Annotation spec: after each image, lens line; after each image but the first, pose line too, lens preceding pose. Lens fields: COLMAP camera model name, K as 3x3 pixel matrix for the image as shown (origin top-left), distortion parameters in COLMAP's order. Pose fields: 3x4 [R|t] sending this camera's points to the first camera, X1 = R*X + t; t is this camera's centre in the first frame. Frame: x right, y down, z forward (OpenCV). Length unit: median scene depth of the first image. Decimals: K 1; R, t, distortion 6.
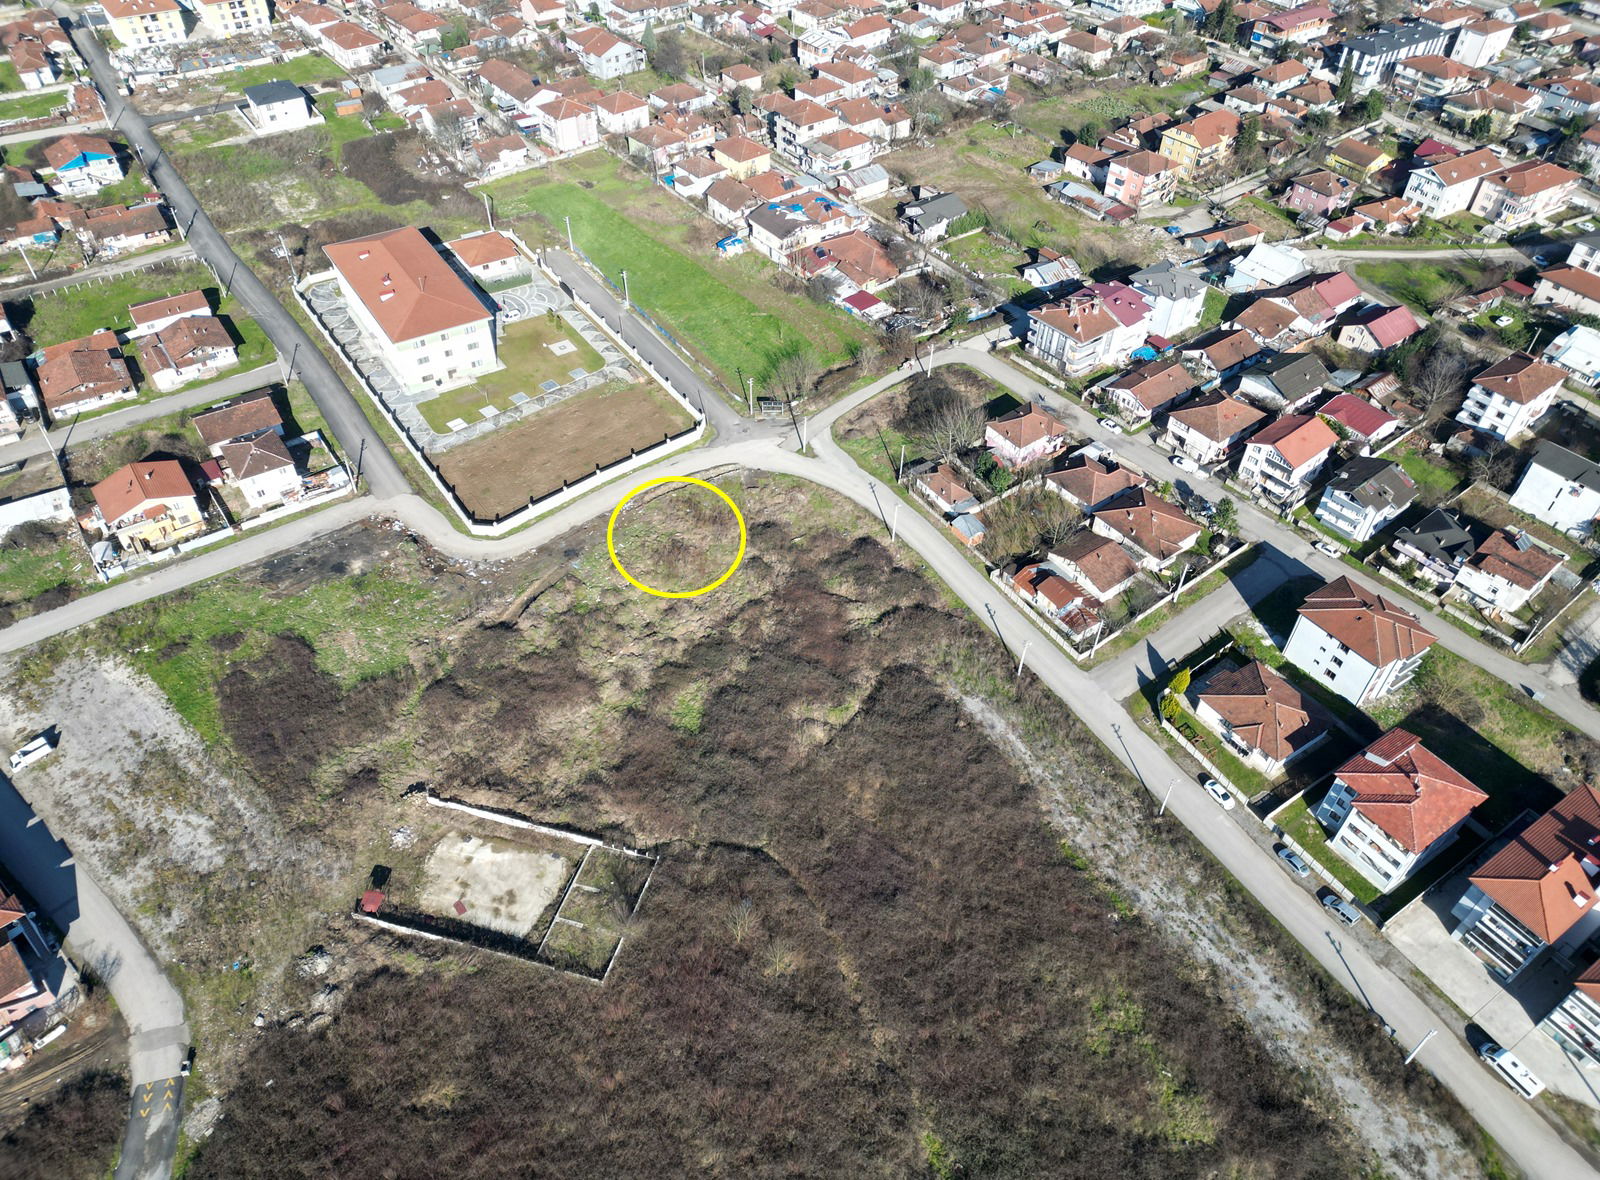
lens RADIAL K [[1099.8, 0, 800.0], [0, 1099.8, 590.0], [0, 0, 1]] dist [0.068064, -0.054407]
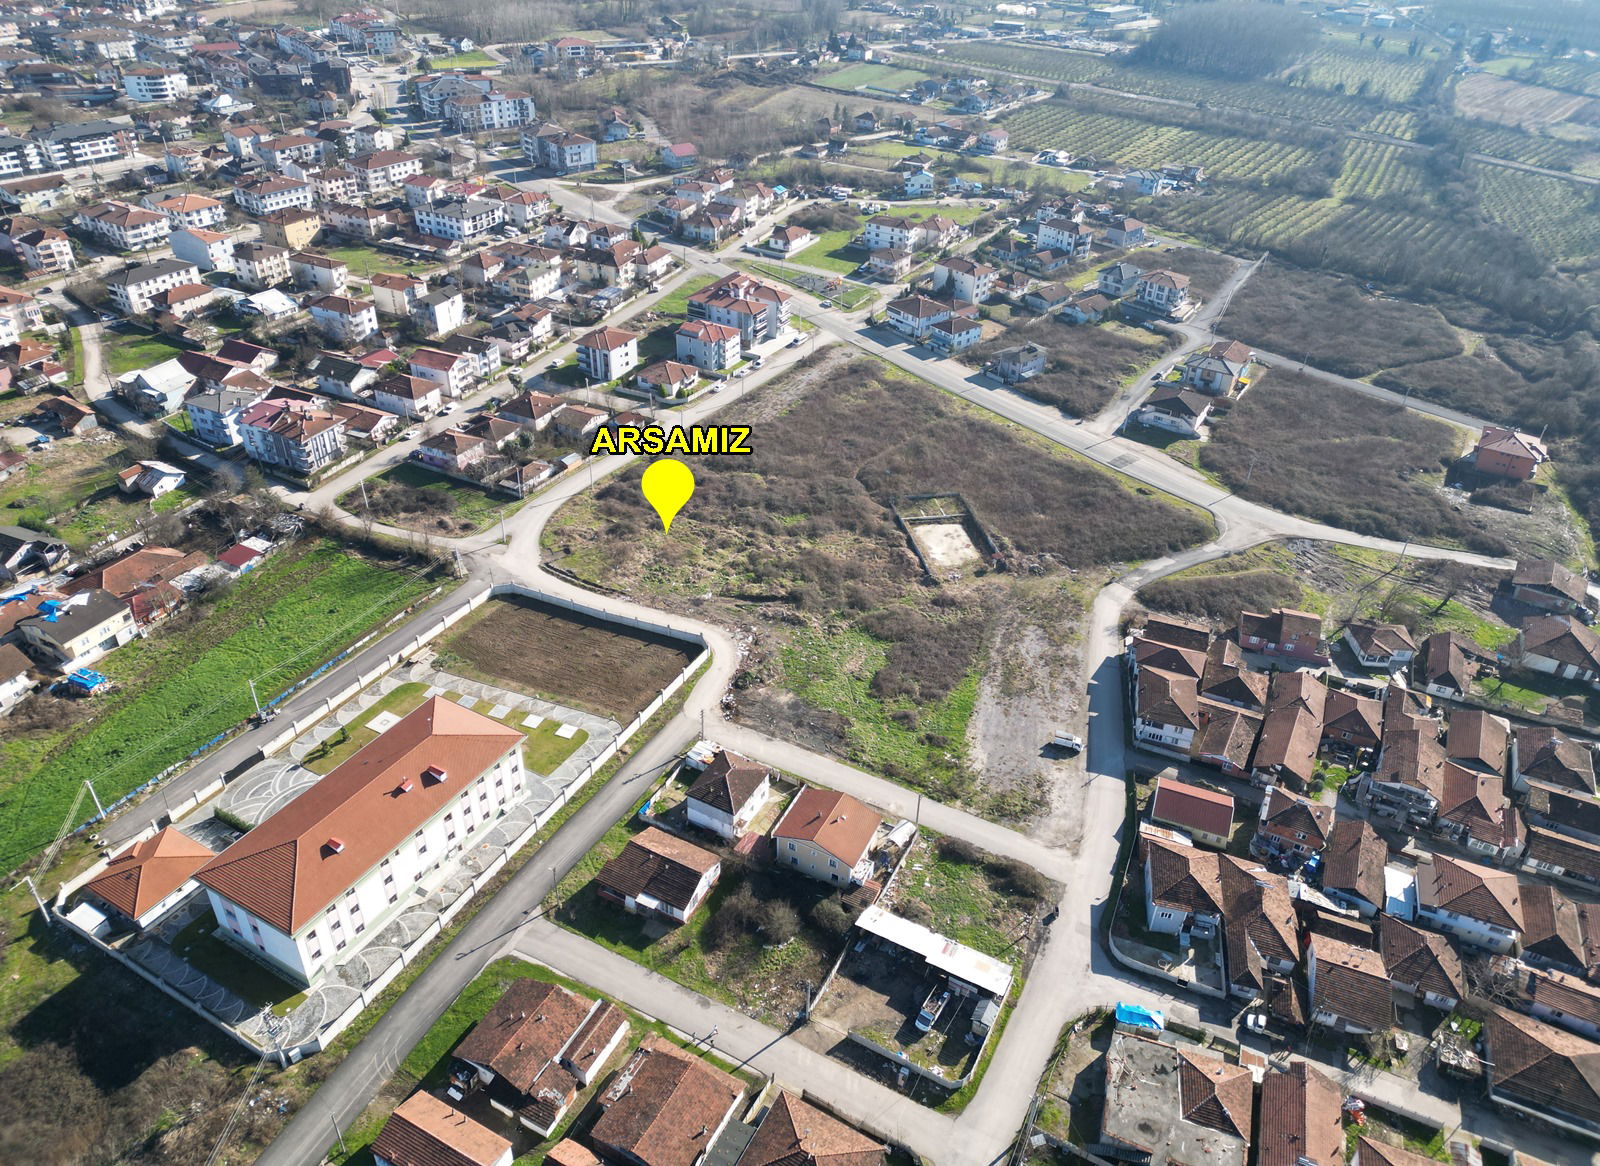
lens RADIAL K [[1103.3, 0, 801.6], [0, 1103.3, 568.9], [0, 0, 1]] dist [0.091969, -0.086099]
pose [[-0.457808, -0.513395, 0.725835, -0.992166], [0.592093, 0.432954, 0.679688, -0.713480], [-0.663202, 0.740929, 0.105768, 0.668751]]
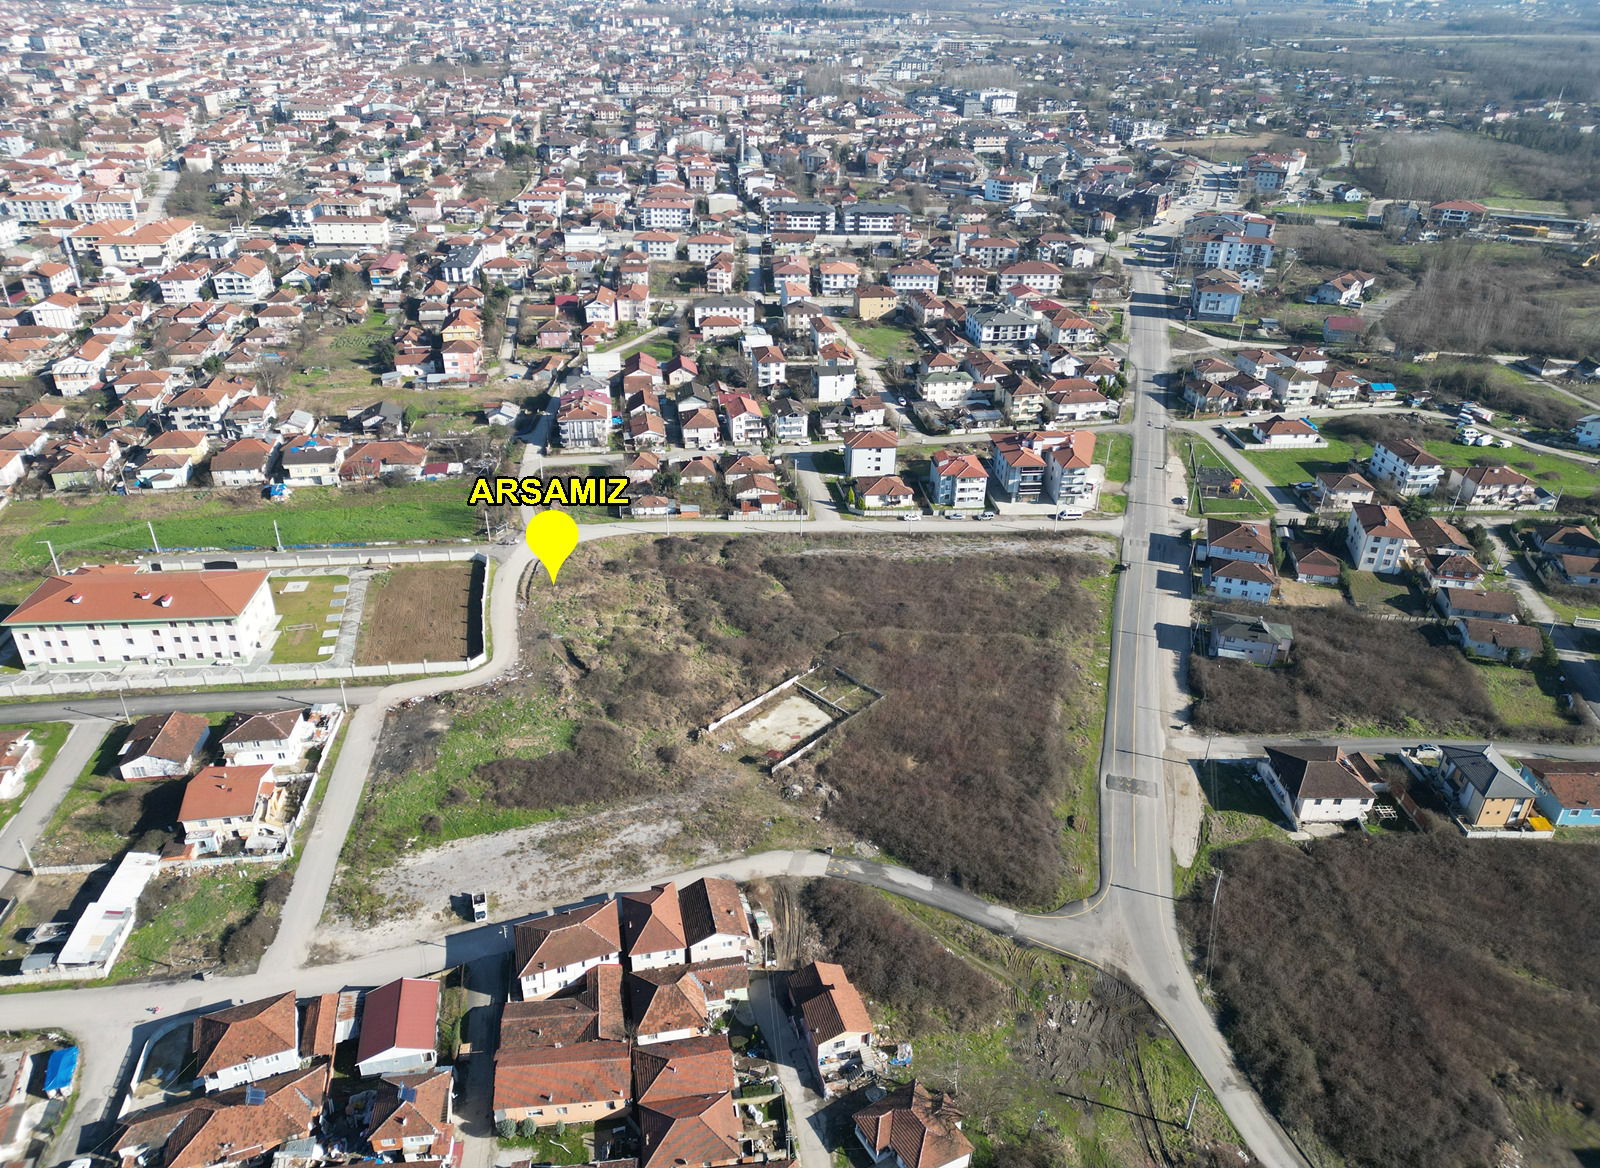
lens RADIAL K [[1103.3, 0, 801.6], [0, 1103.3, 569.9], [0, 0, 1]] dist [0.091969, -0.086099]
pose [[0.467398, -0.430300, 0.772257, -0.916324], [0.607560, 0.790914, 0.072979, -0.004683], [-0.642192, 0.435083, 0.631105, -0.054199]]
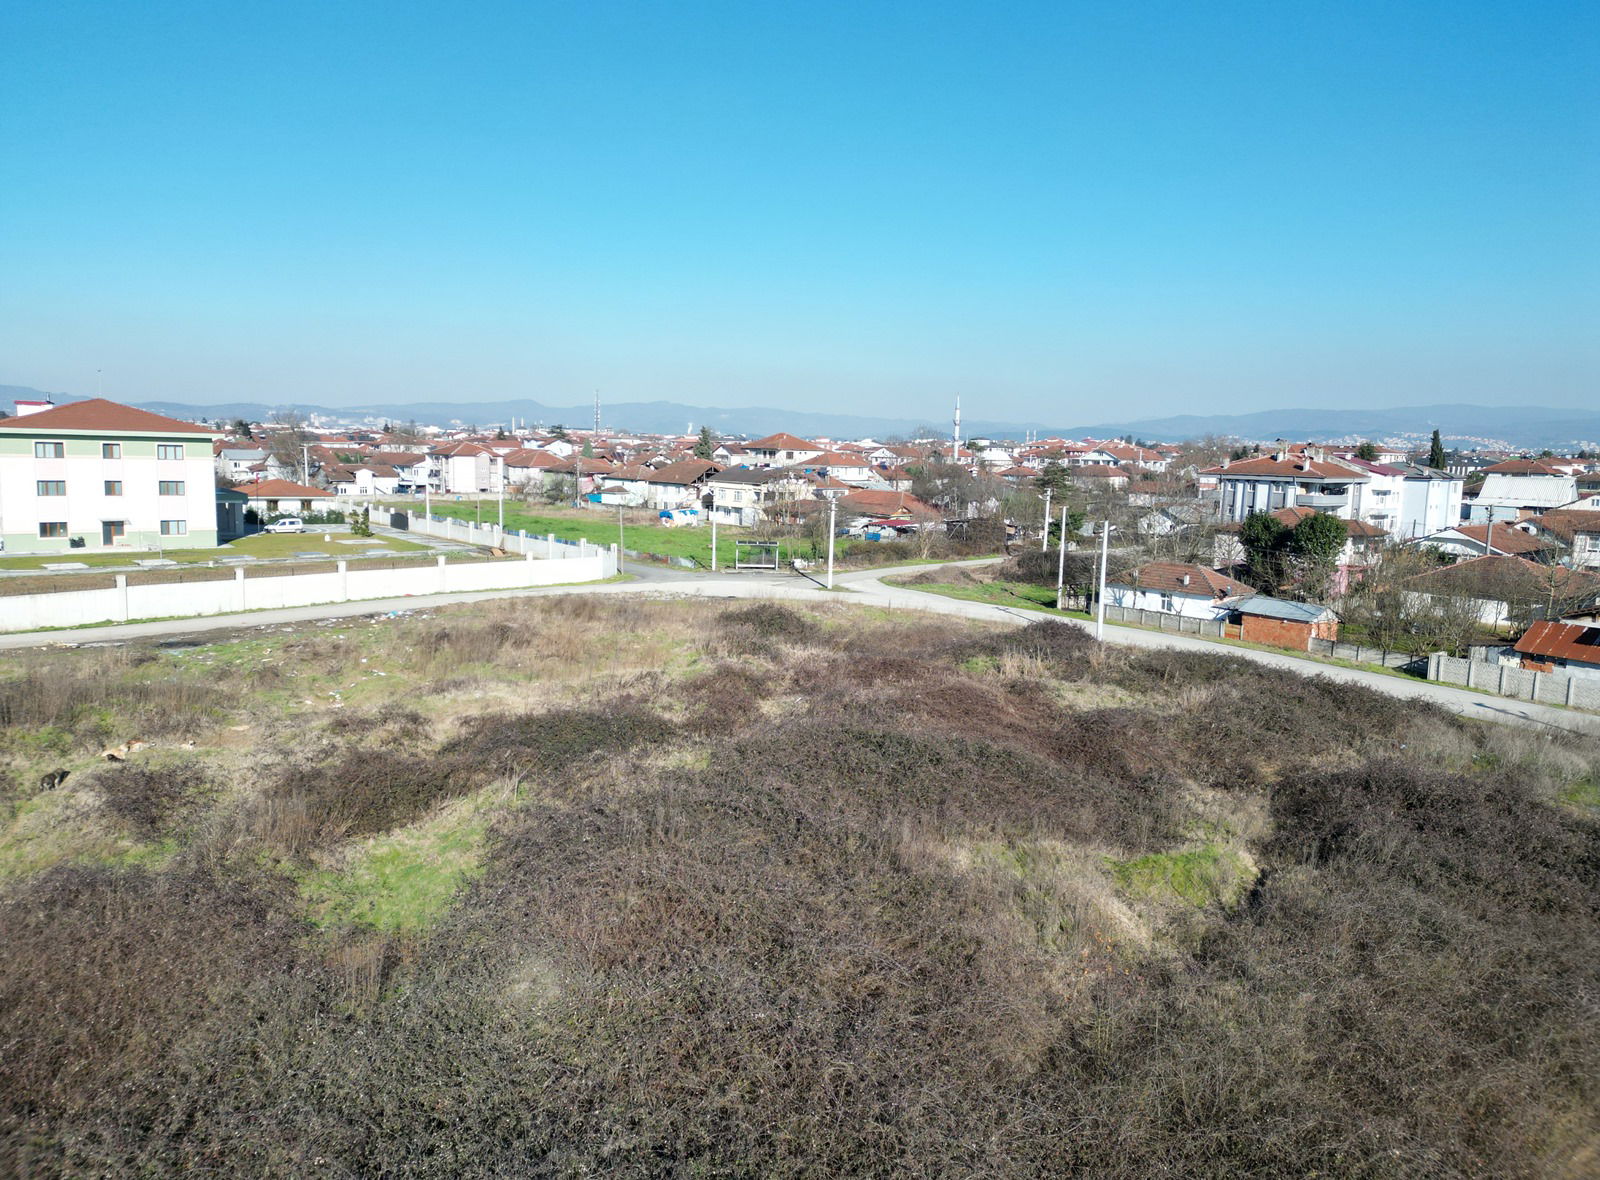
lens RADIAL K [[1099.8, 0, 800.0], [0, 1099.8, 590.0], [0, 0, 1]] dist [0.068064, -0.054407]
pose [[0.998061, 0.004372, 0.062088, -0.040007], [0.033731, 0.800350, -0.598584, 0.143193], [-0.052309, 0.599518, 0.798650, 0.621895]]
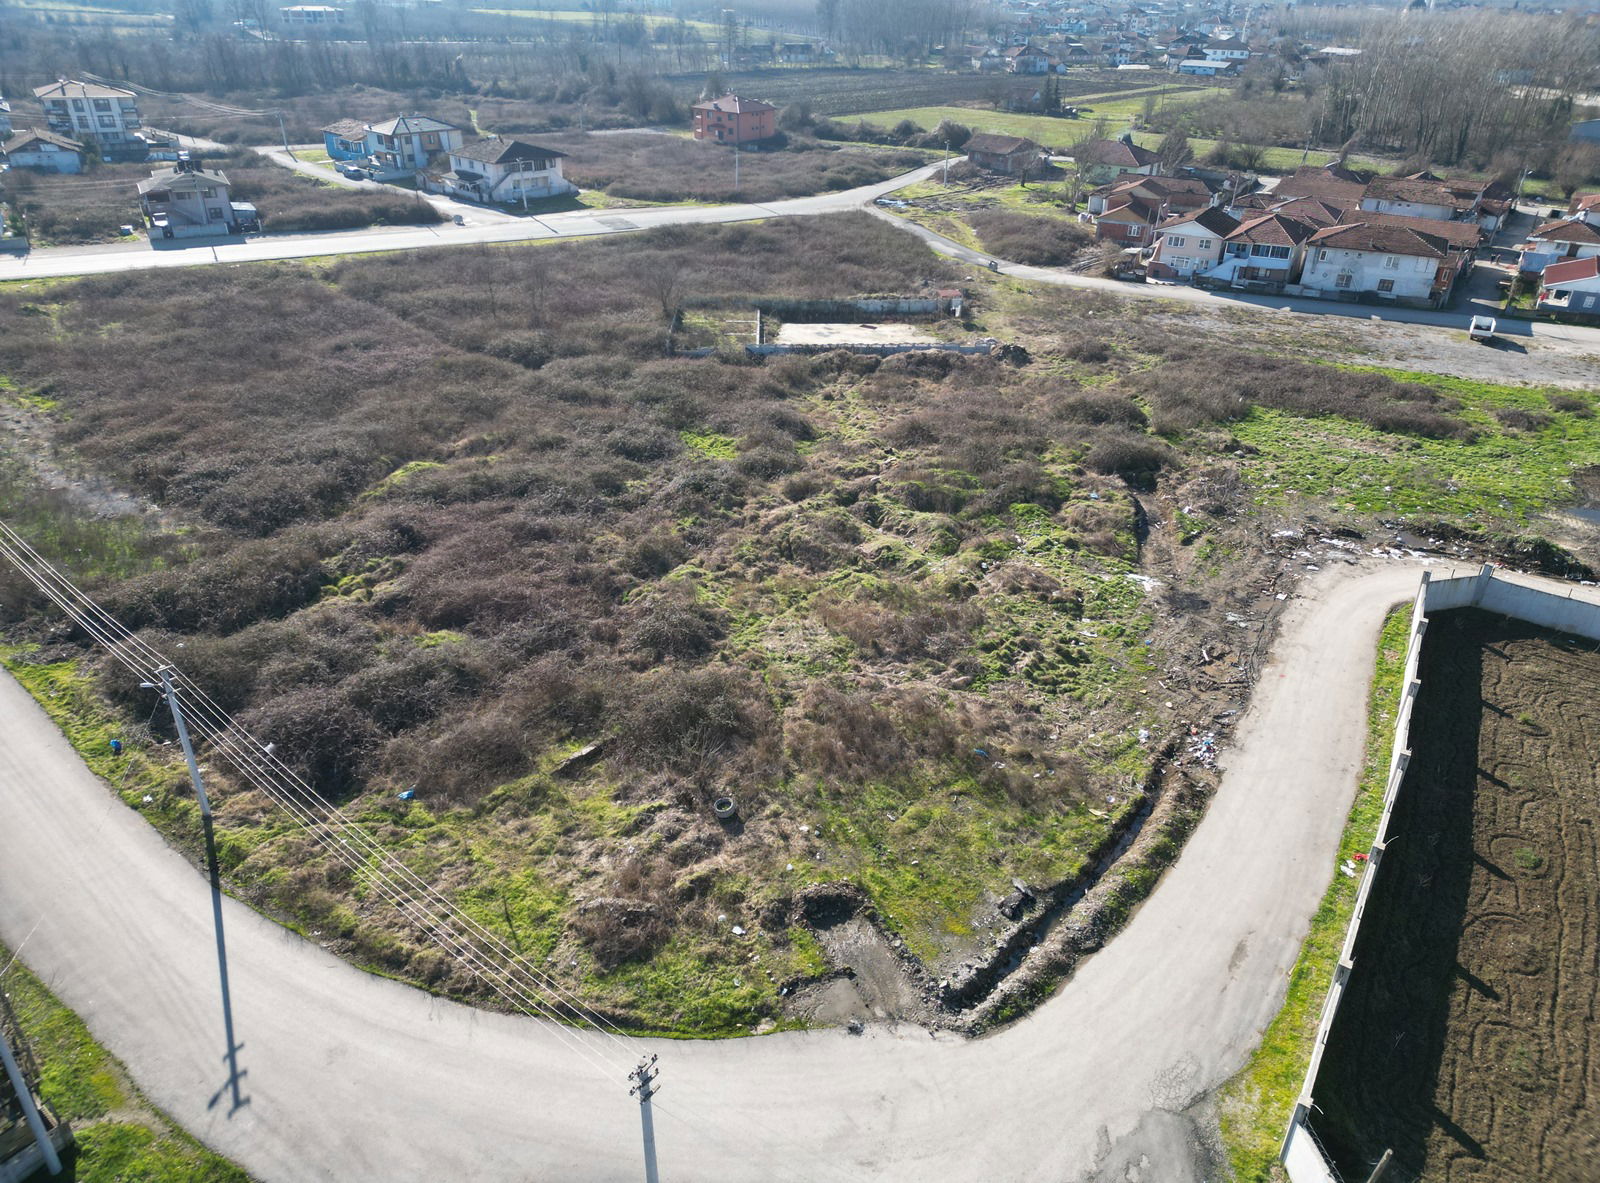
lens RADIAL K [[1098.3, 0, 800.0], [0, 1098.3, 591.5], [0, 0, 1]] dist [0.095830, -0.101504]
pose [[-0.949904, 0.122807, -0.287404, 0.019565], [-0.241358, 0.295996, 0.924193, -0.303896], [0.198568, 0.947262, -0.251527, 0.930706]]
